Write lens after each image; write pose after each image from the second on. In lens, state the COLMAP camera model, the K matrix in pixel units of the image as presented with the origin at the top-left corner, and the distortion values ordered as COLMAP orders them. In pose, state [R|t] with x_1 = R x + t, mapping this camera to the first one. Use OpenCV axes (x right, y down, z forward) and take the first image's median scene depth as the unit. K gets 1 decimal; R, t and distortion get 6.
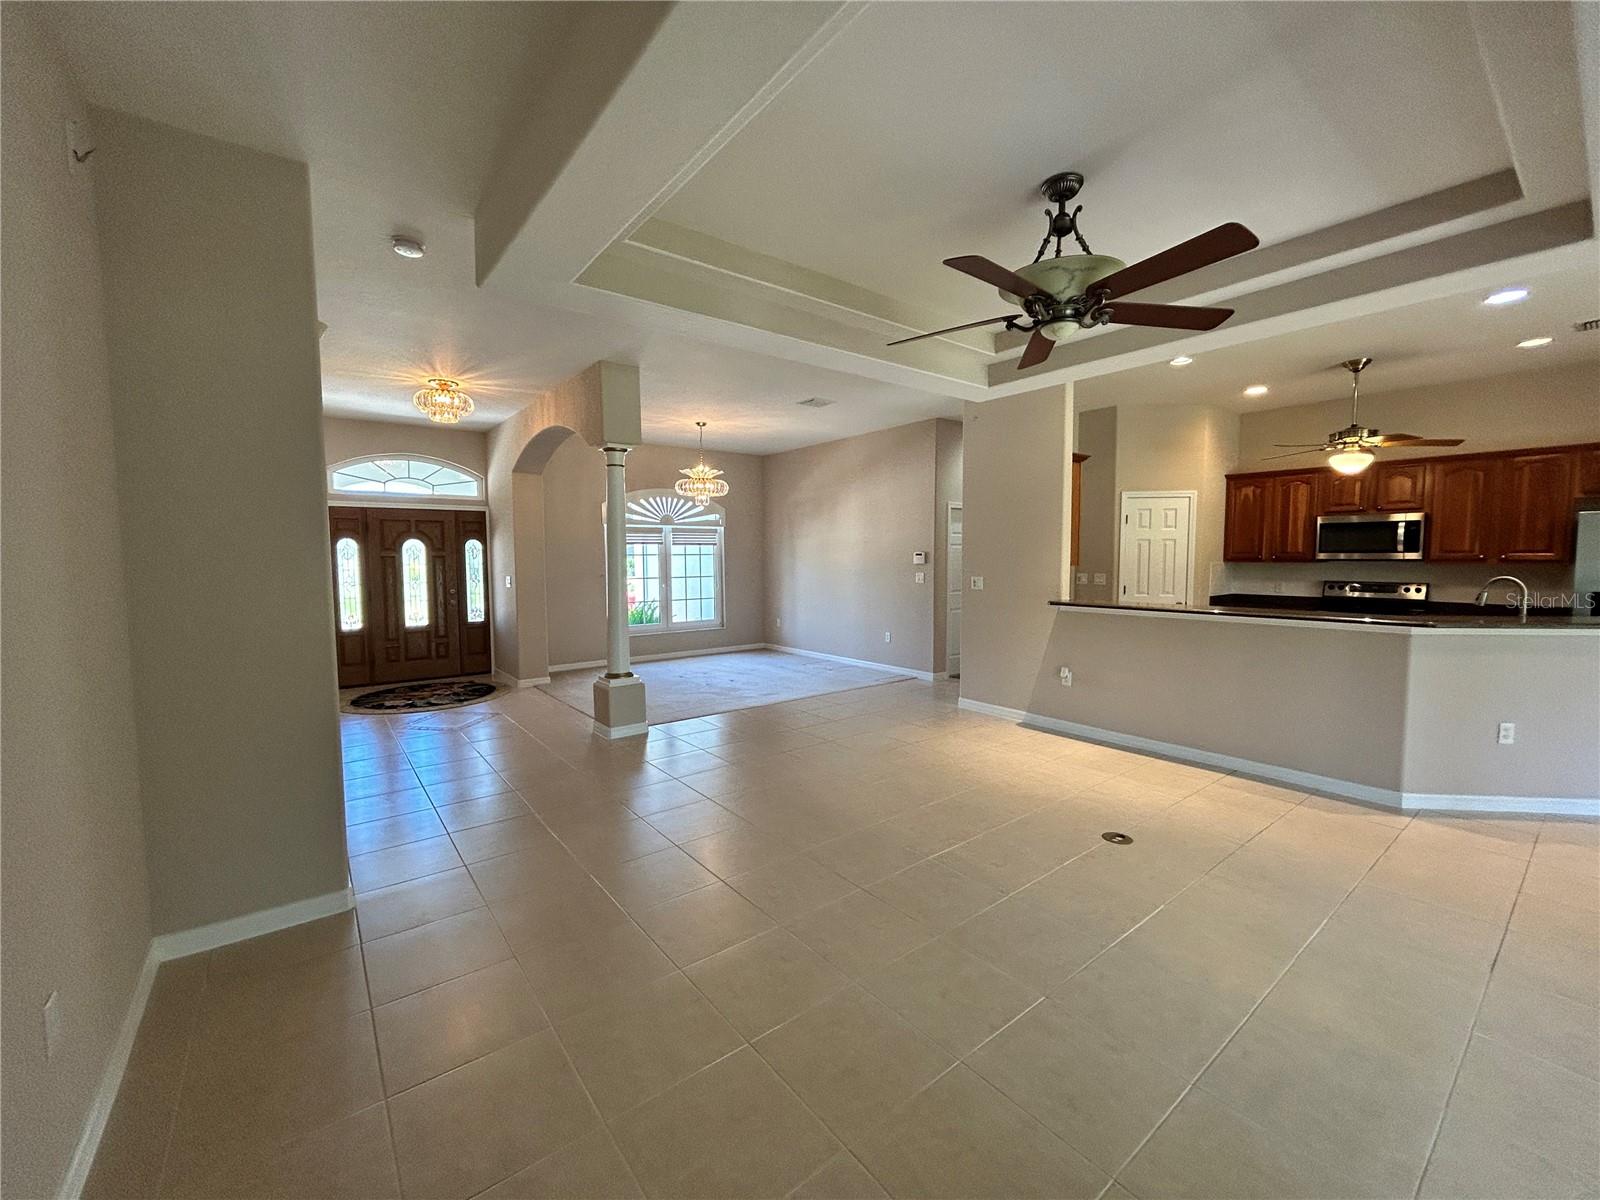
lens RADIAL K [[645.3, 0, 797.0], [0, 645.3, 600.8], [0, 0, 1]] dist [0.000036, 0.000531]
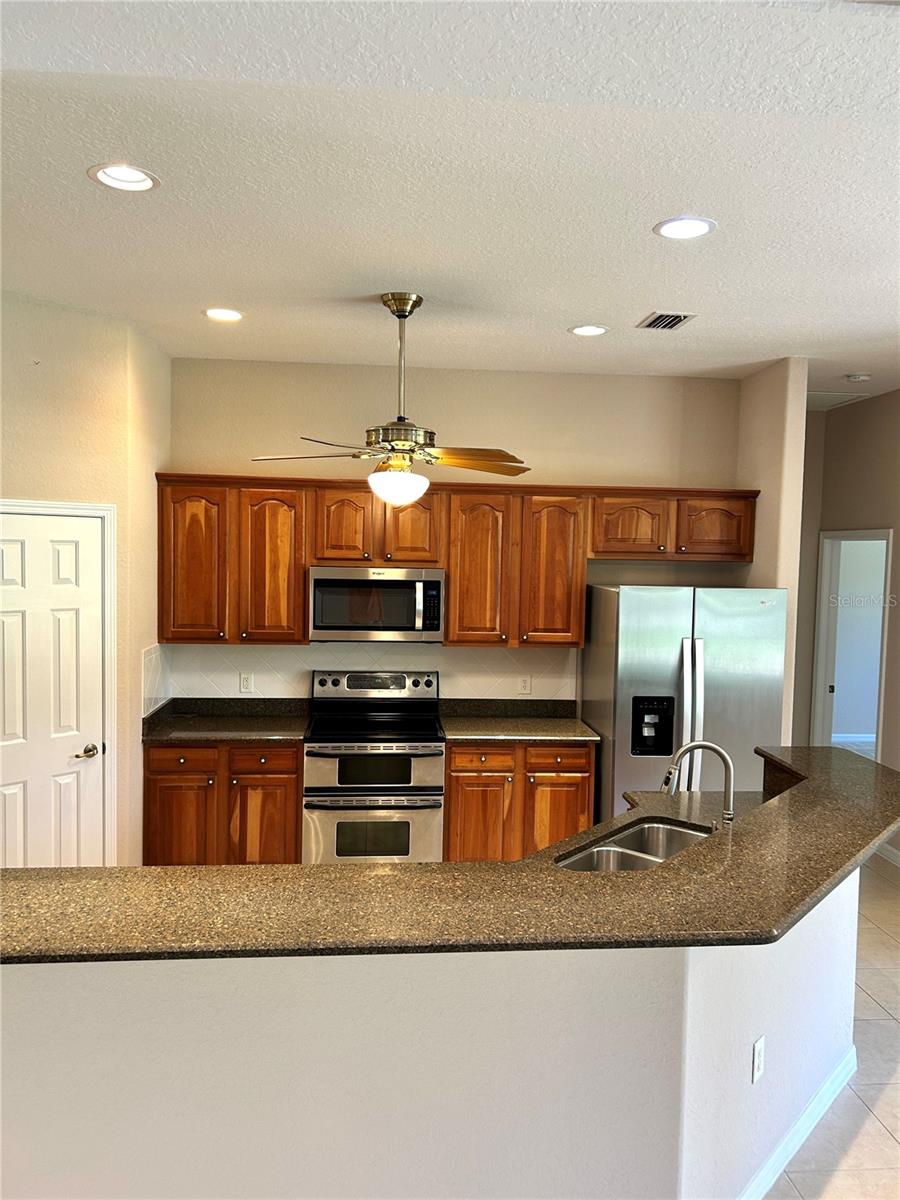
lens RADIAL K [[897.1, 0, 458.5], [0, 897.1, 607.4], [0, 0, 1]] dist [0.043859, -0.052039]
pose [[0.543081, -0.041281, 0.838665, 0.216731], [0.036213, 0.999013, 0.025724, -0.110927], [-0.838899, 0.016401, 0.544040, 0.465611]]
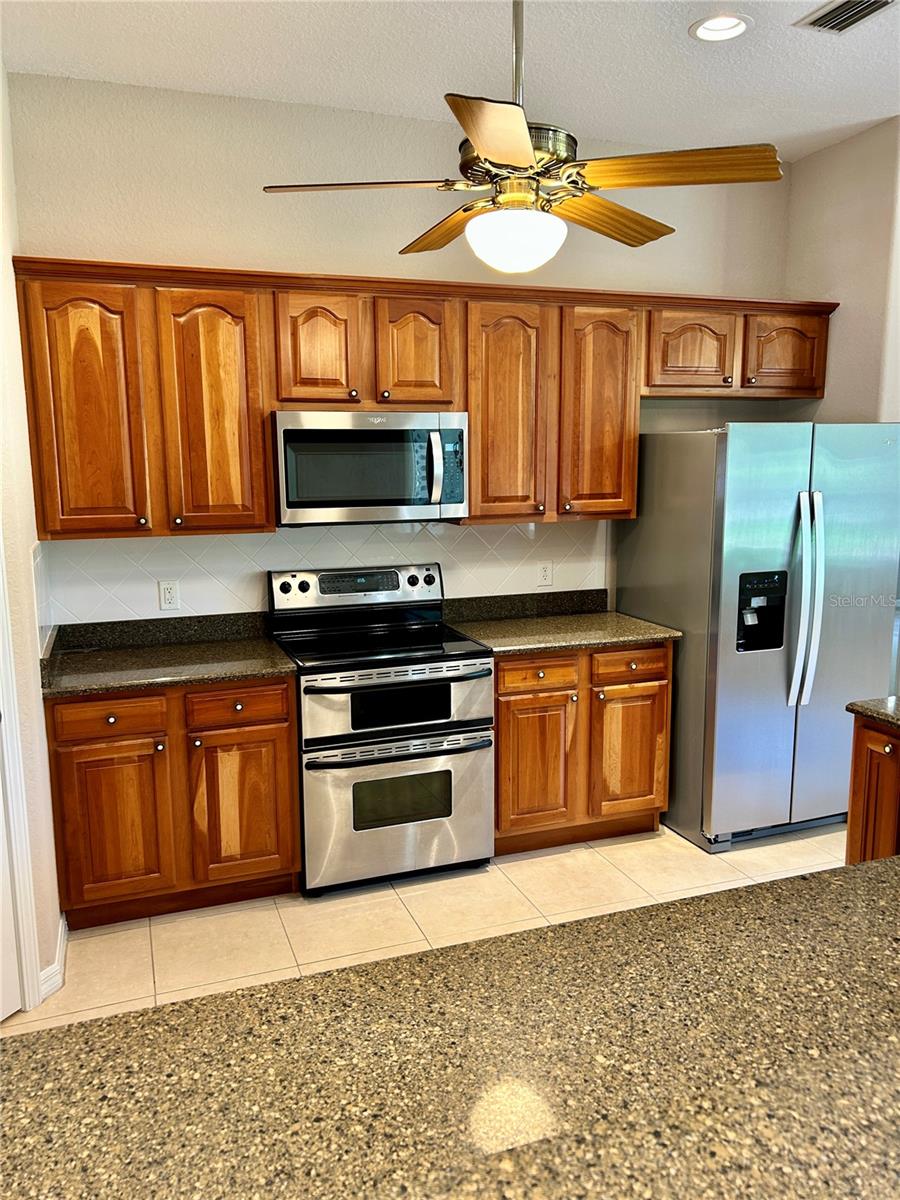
lens RADIAL K [[897.1, 0, 441.1], [0, 897.1, 612.0], [0, 0, 1]] dist [0.043859, -0.052039]
pose [[0.319986, -0.162946, 0.933305, 0.336119], [0.078508, 0.986271, 0.145277, -0.084384], [-0.944164, 0.026785, 0.328385, 0.749633]]
